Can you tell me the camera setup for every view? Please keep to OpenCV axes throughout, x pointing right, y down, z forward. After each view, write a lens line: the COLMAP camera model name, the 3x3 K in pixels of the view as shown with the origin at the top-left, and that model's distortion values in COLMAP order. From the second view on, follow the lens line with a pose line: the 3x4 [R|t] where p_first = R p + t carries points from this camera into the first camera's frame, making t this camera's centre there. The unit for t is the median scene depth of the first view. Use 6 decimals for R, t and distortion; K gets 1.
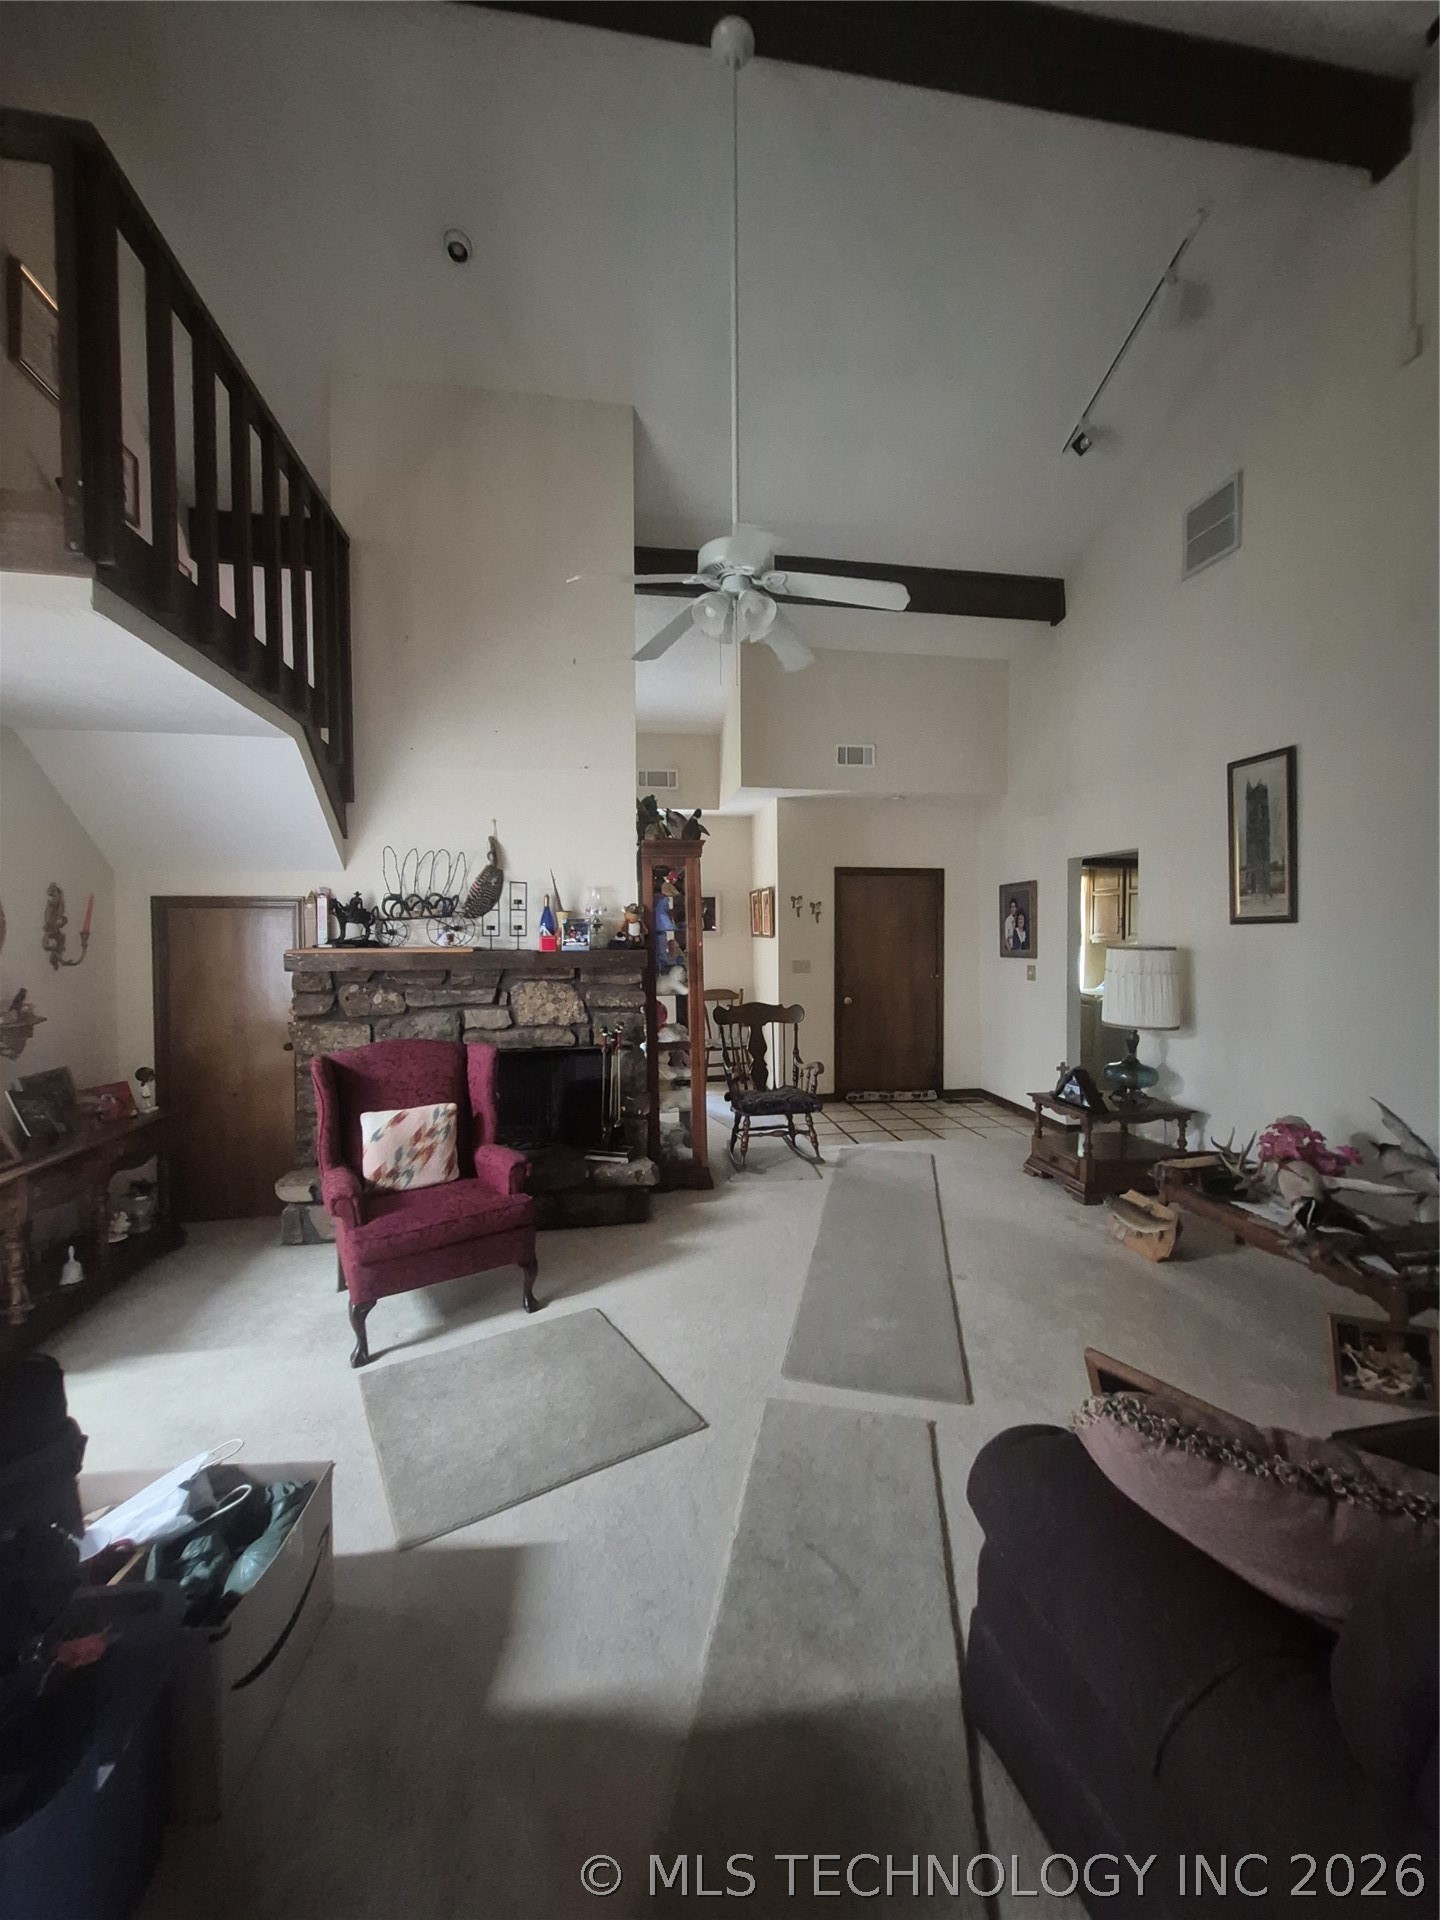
lens RADIAL K [[734.6, 0, 725.9], [0, 734.6, 957.4], [0, 0, 1]] dist [0.001067, -0.002446]
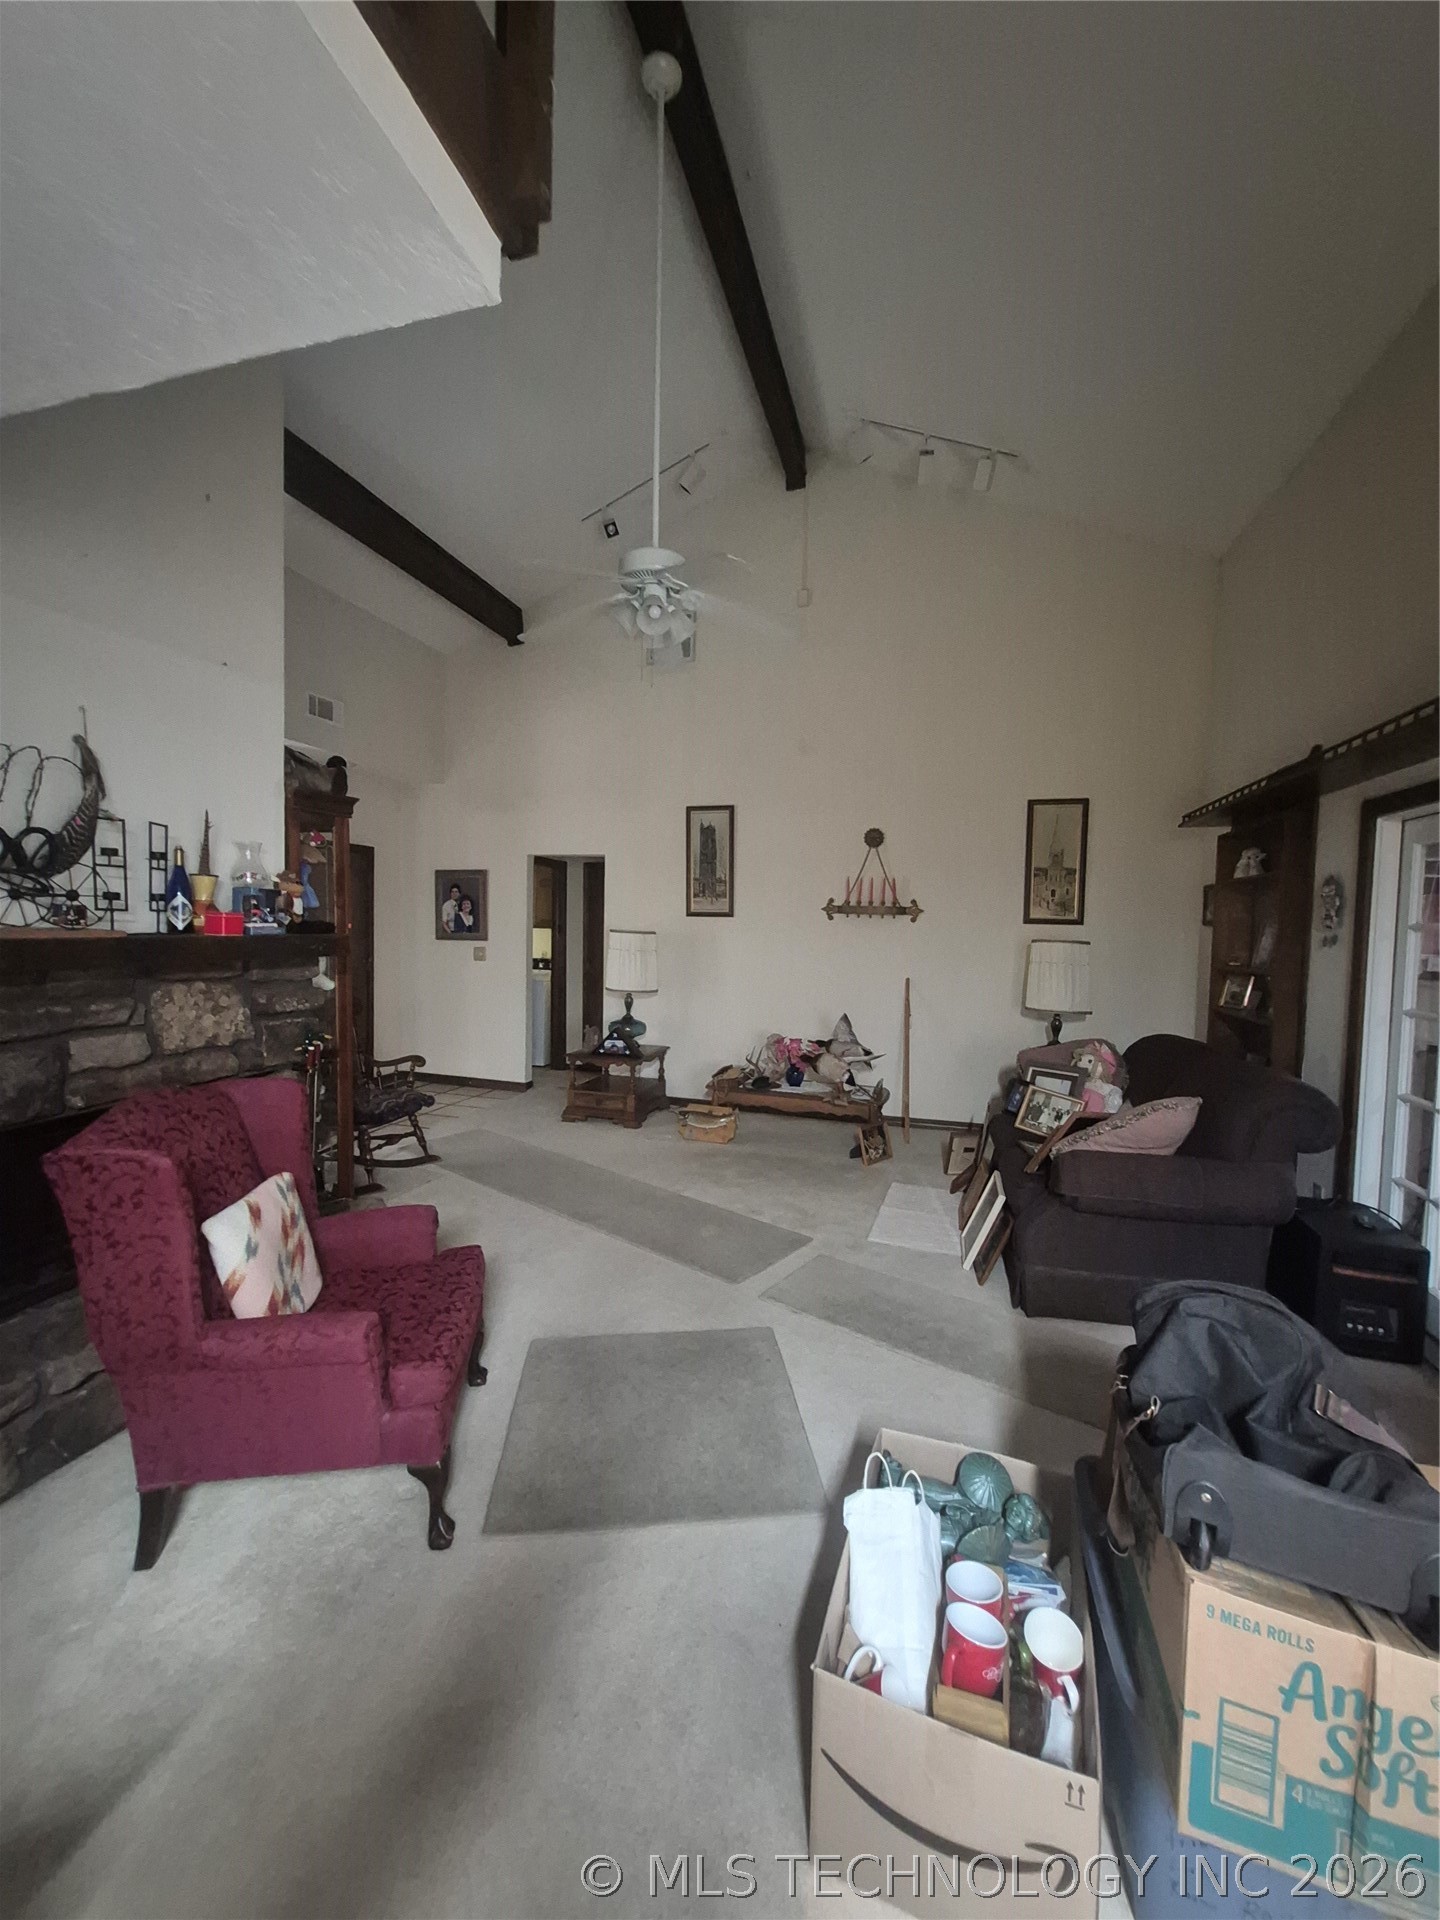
lens RADIAL K [[734.6, 0, 714.9], [0, 734.6, 959.2], [0, 0, 1]] dist [0.001067, -0.002446]
pose [[0.446744, -0.030176, 0.894153, -0.614721], [0.004563, 0.999495, 0.031451, -0.005679], [-0.894650, -0.009971, 0.446656, 0.295381]]
